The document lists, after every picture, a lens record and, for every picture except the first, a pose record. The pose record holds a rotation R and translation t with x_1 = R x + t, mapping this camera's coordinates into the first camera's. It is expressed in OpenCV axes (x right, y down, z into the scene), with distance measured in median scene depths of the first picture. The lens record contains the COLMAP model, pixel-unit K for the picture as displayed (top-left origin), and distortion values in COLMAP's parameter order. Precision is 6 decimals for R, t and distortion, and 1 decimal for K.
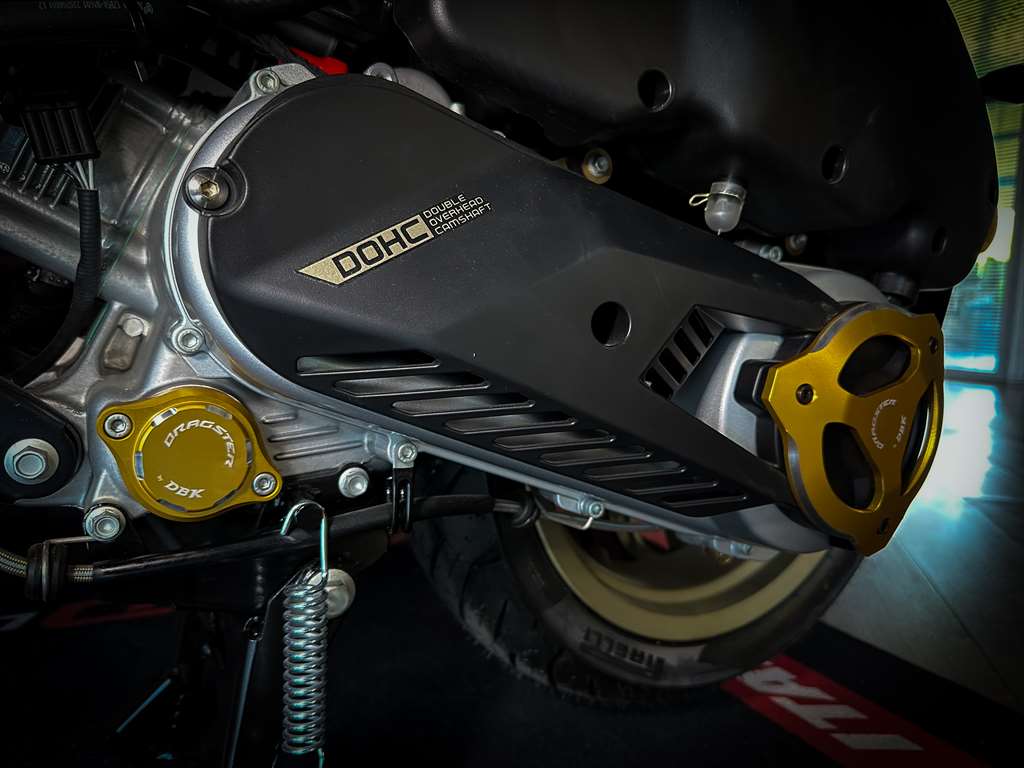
lens RADIAL K [[728.3, 0, 512.0], [0, 728.3, 384.0], [0, 0, 1]] dist [-0.057187, 0.048339]
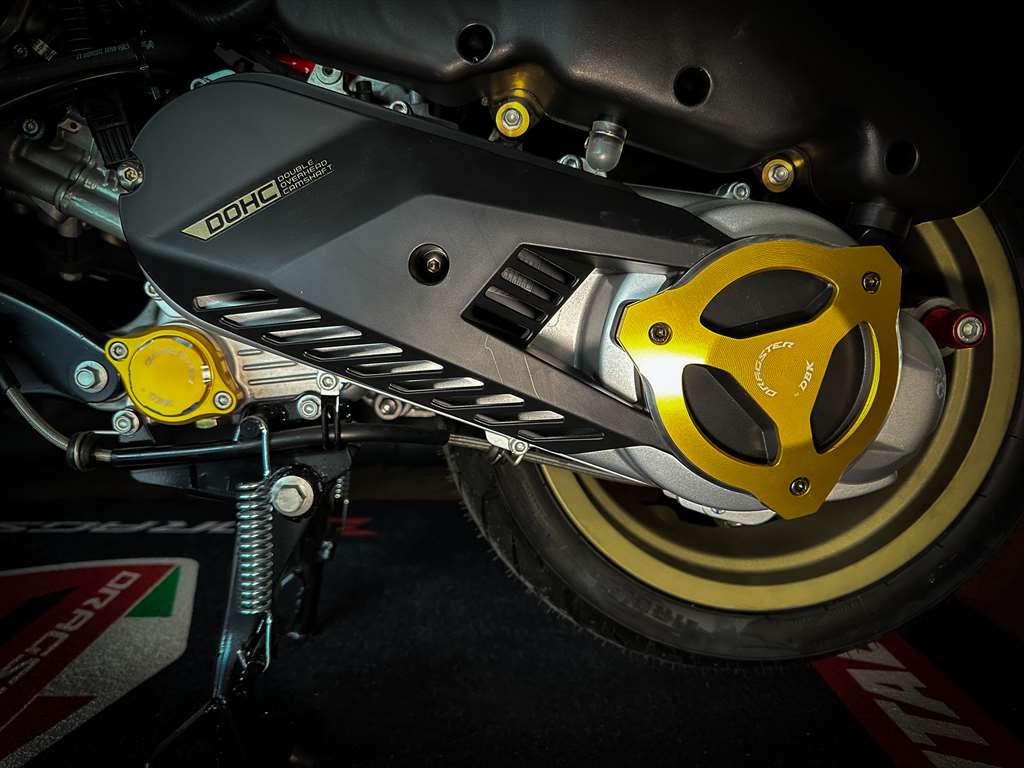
lens RADIAL K [[728.3, 0, 512.0], [0, 728.3, 384.0], [0, 0, 1]] dist [-0.057187, 0.048339]
pose [[0.908148, 0.031143, -0.417489, 0.694069], [-0.017956, 0.999209, 0.035476, 0.056309], [0.418264, -0.024721, 0.907989, 0.047866]]
